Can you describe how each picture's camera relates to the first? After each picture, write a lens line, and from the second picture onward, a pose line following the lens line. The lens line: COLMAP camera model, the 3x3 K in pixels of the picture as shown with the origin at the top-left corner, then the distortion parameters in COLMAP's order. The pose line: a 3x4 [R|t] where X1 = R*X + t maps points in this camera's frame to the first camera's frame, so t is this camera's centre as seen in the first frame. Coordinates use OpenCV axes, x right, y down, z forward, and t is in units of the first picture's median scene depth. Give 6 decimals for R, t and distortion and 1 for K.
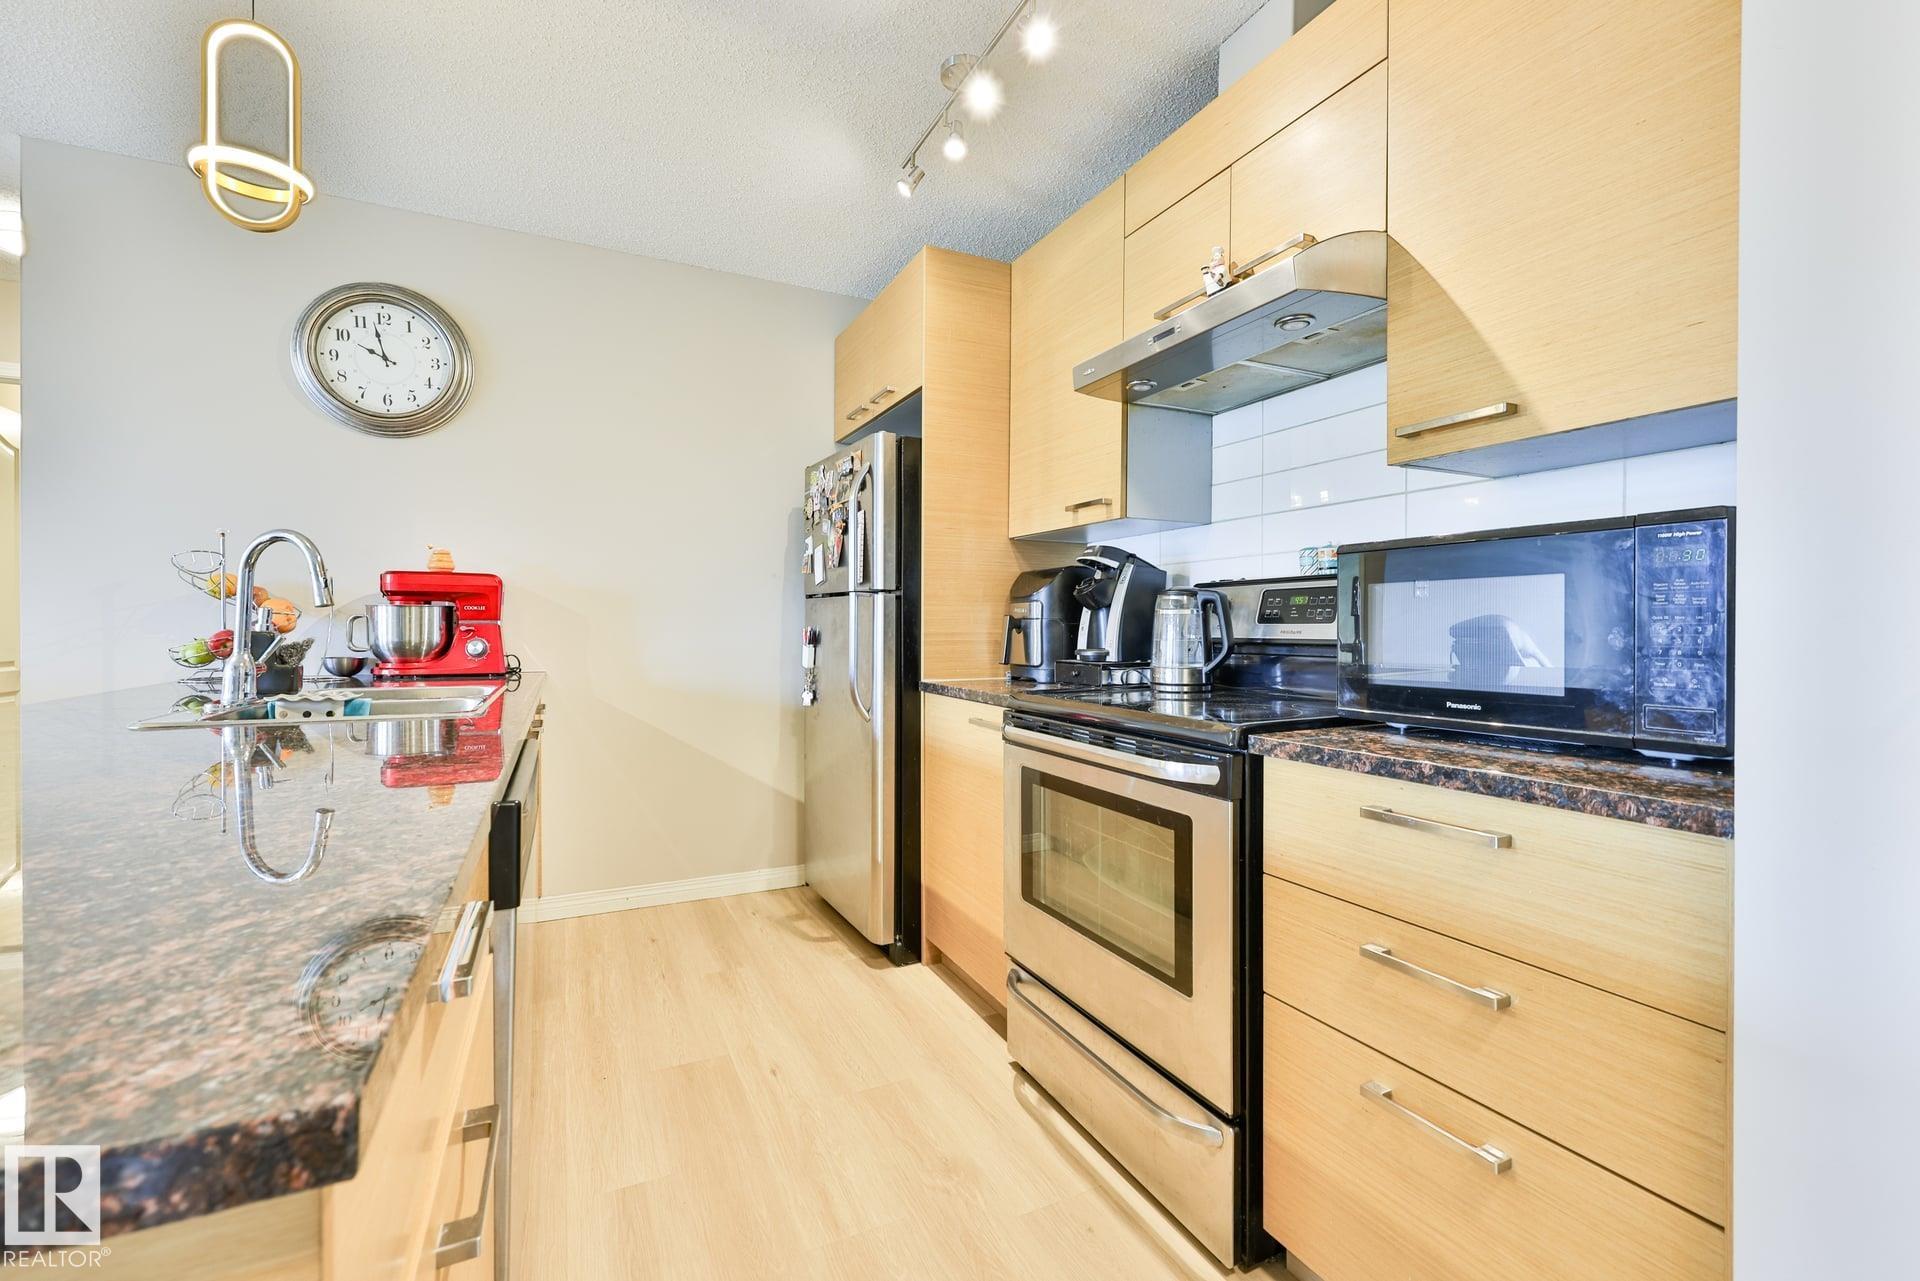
lens RADIAL K [[816.0, 0, 966.5], [0, 816.0, 633.0], [0, 0, 1]] dist [-0.001602, 0.000470]
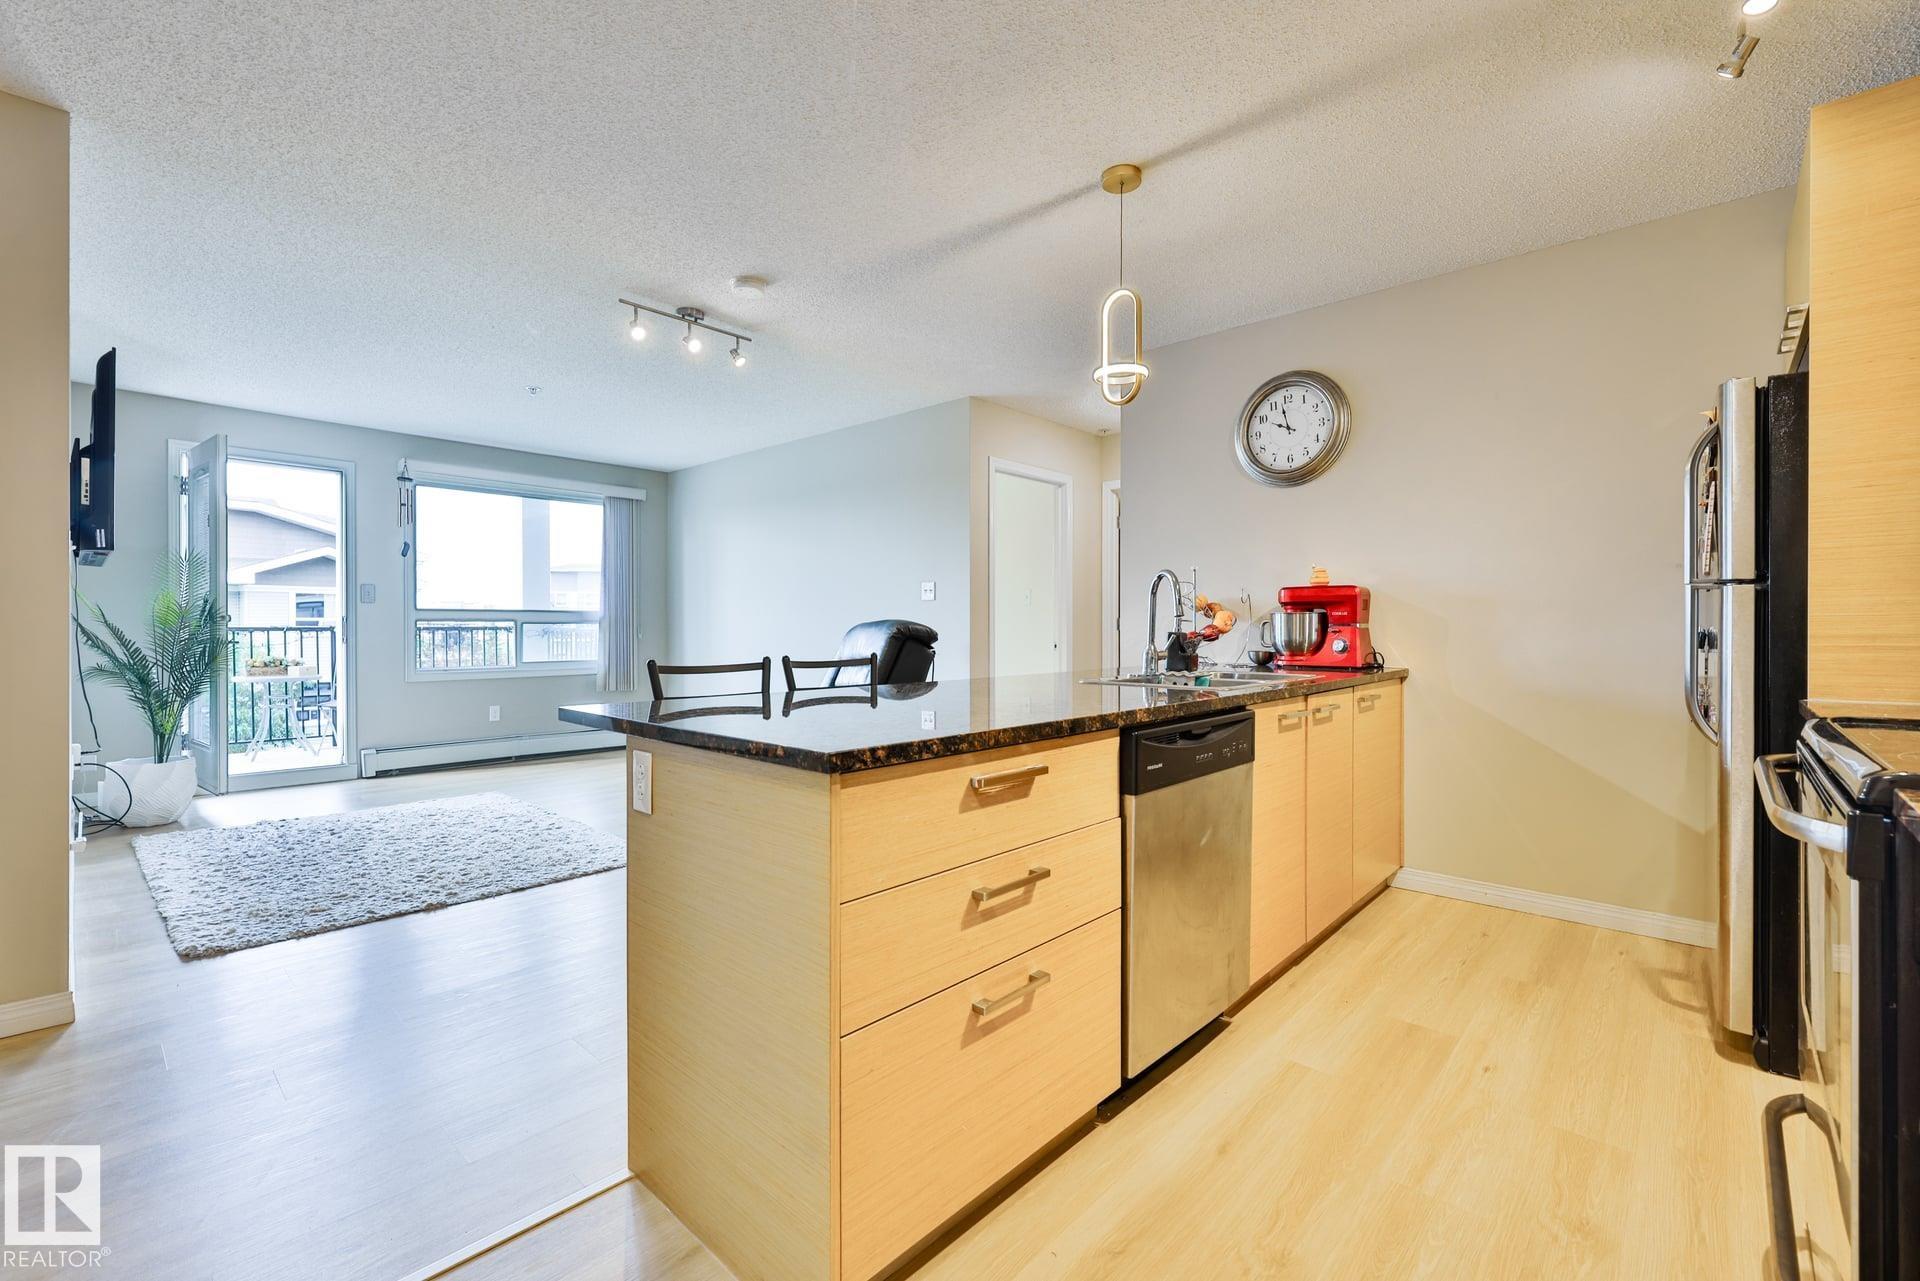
lens RADIAL K [[816.0, 0, 964.4], [0, 816.0, 632.1], [0, 0, 1]] dist [-0.001602, 0.000470]
pose [[0.362078, 0.000342, -0.932148, 0.357907], [-0.003260, 0.999994, -0.000899, 0.000400], [0.932142, 0.003365, 0.362077, 0.023086]]
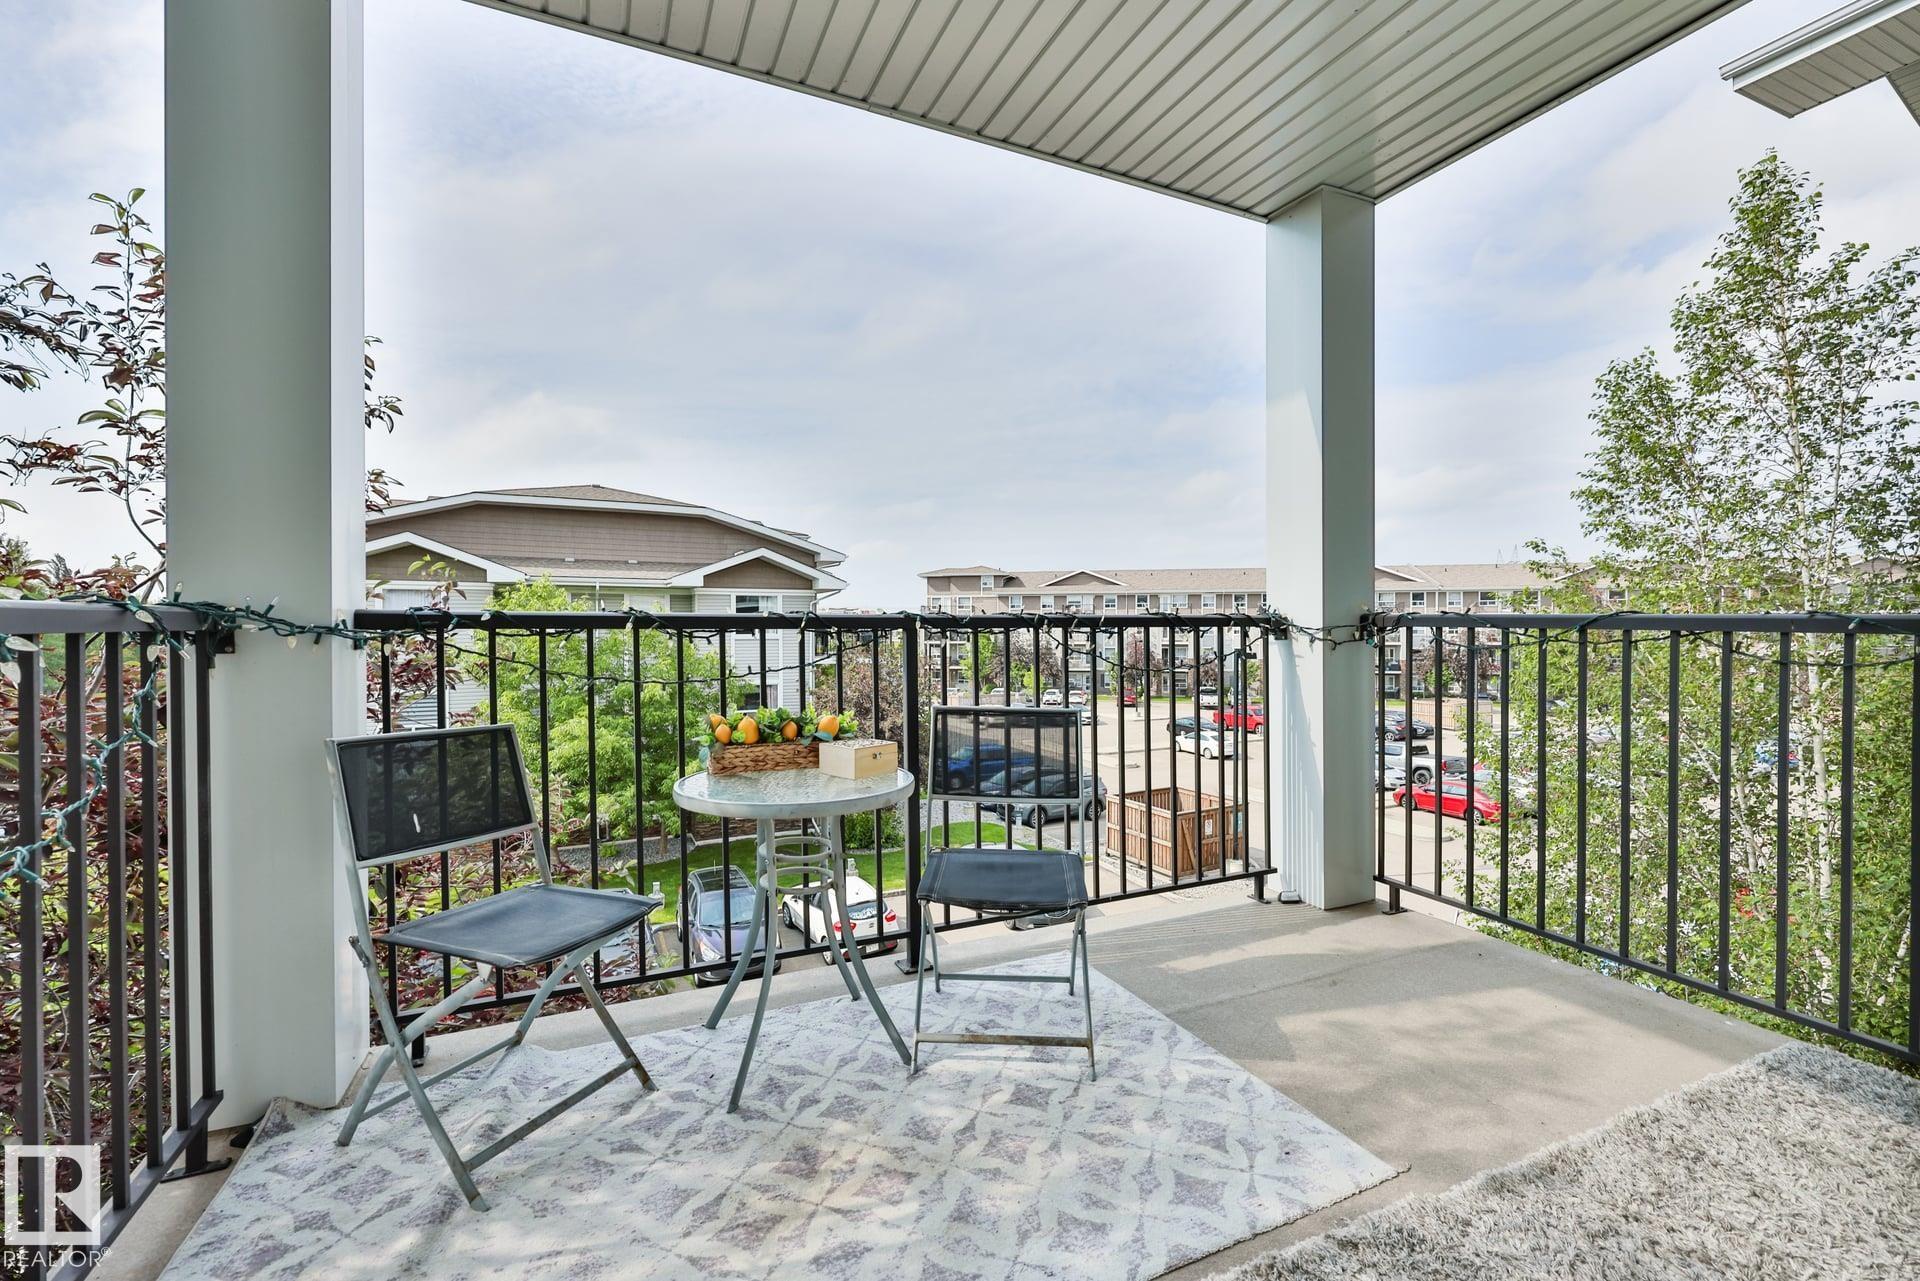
lens RADIAL K [[816.0, 0, 963.4], [0, 816.0, 640.7], [0, 0, 1]] dist [-0.001602, 0.000470]
pose [[-0.034514, 0.007583, -0.999375, -2.223415], [-0.005242, 0.999956, 0.007769, 0.007931], [0.999390, 0.005507, -0.034473, -0.940612]]
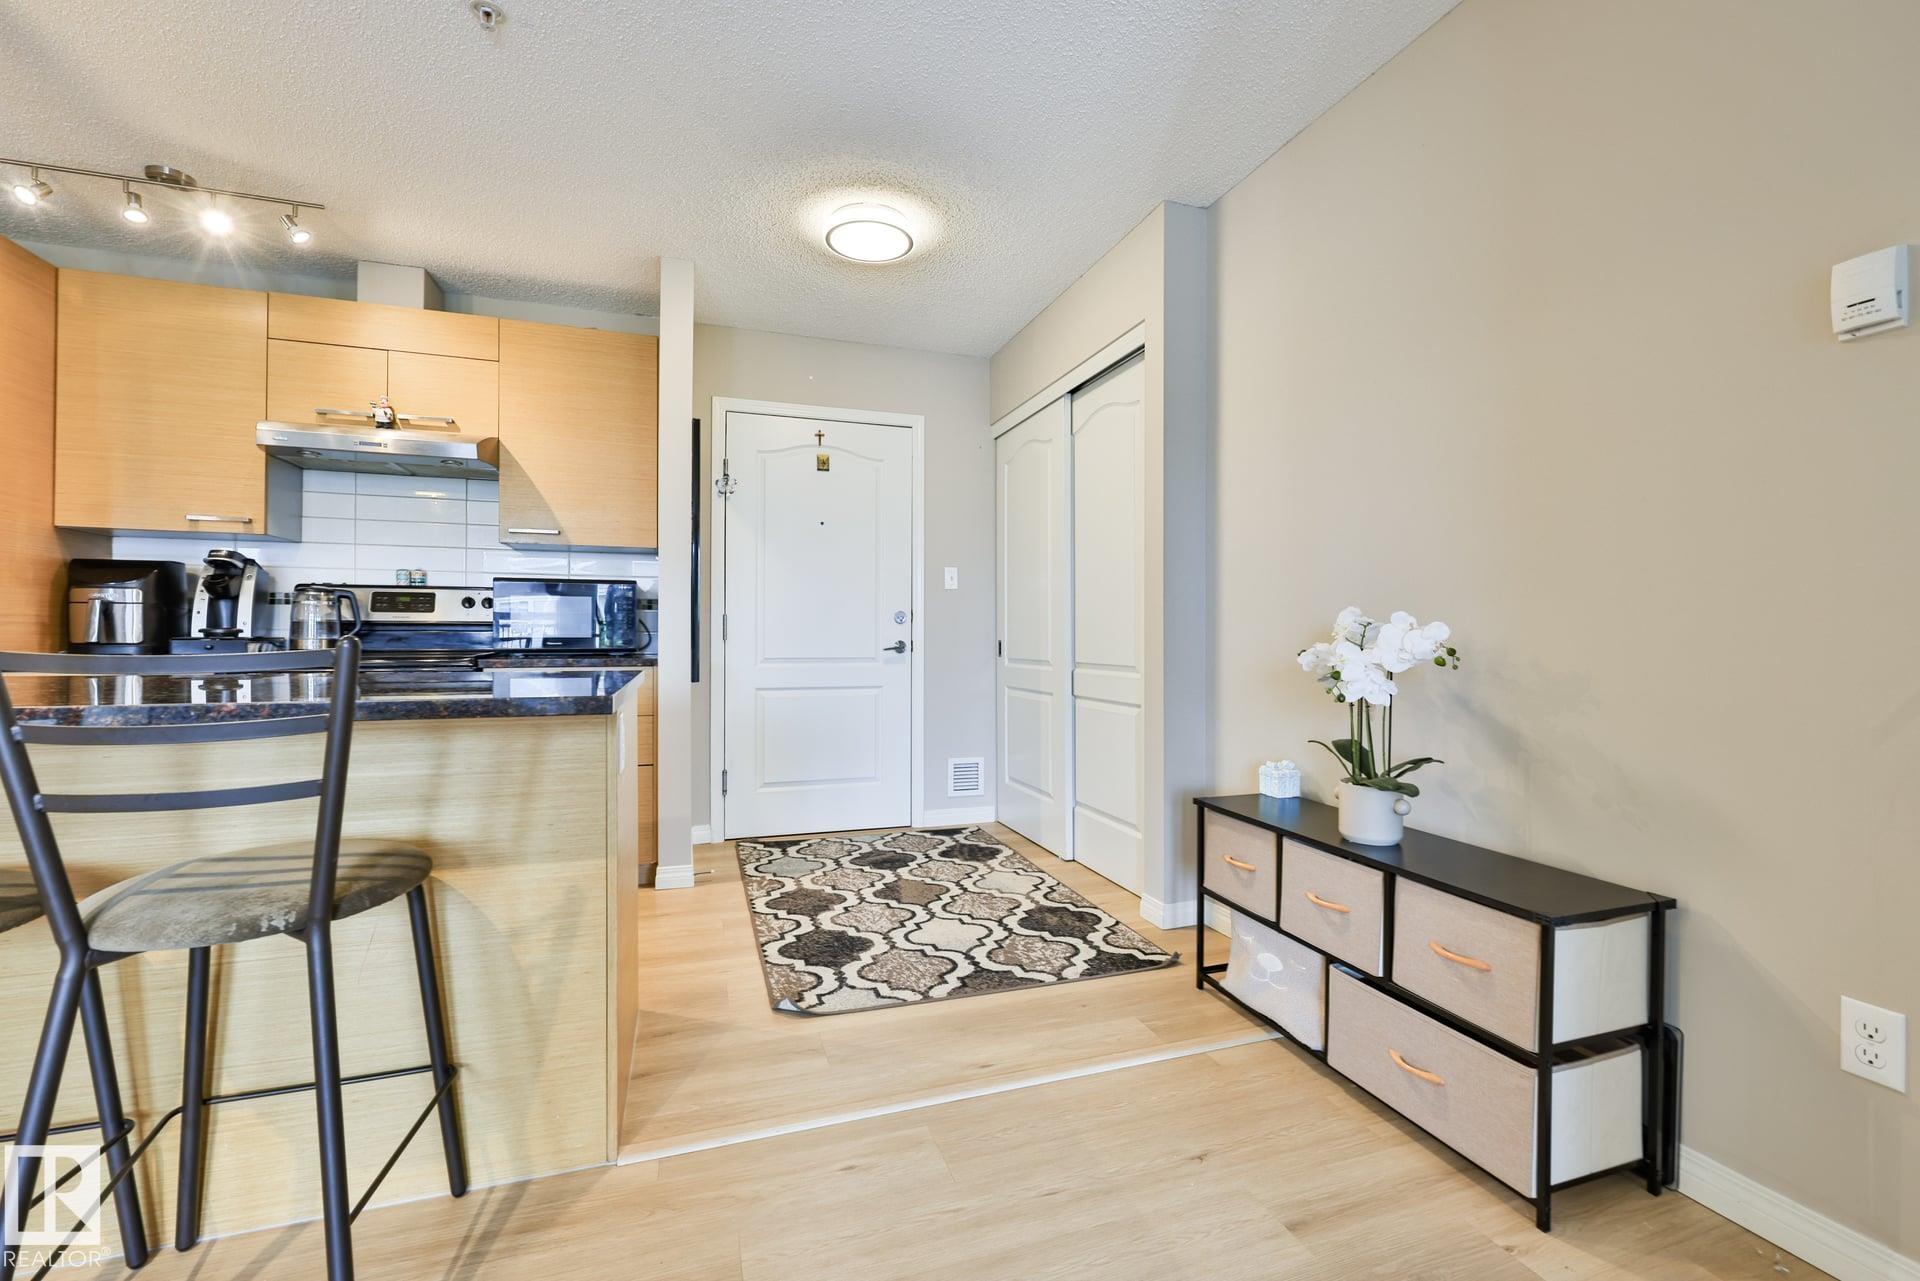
lens RADIAL K [[816.0, 0, 966.0], [0, 816.0, 639.8], [0, 0, 1]] dist [-0.001602, 0.000470]
pose [[0.131268, -0.006809, 0.991324, -0.876540], [0.002722, 0.999975, 0.006507, 0.029601], [-0.991343, 0.001844, 0.131283, -0.321883]]
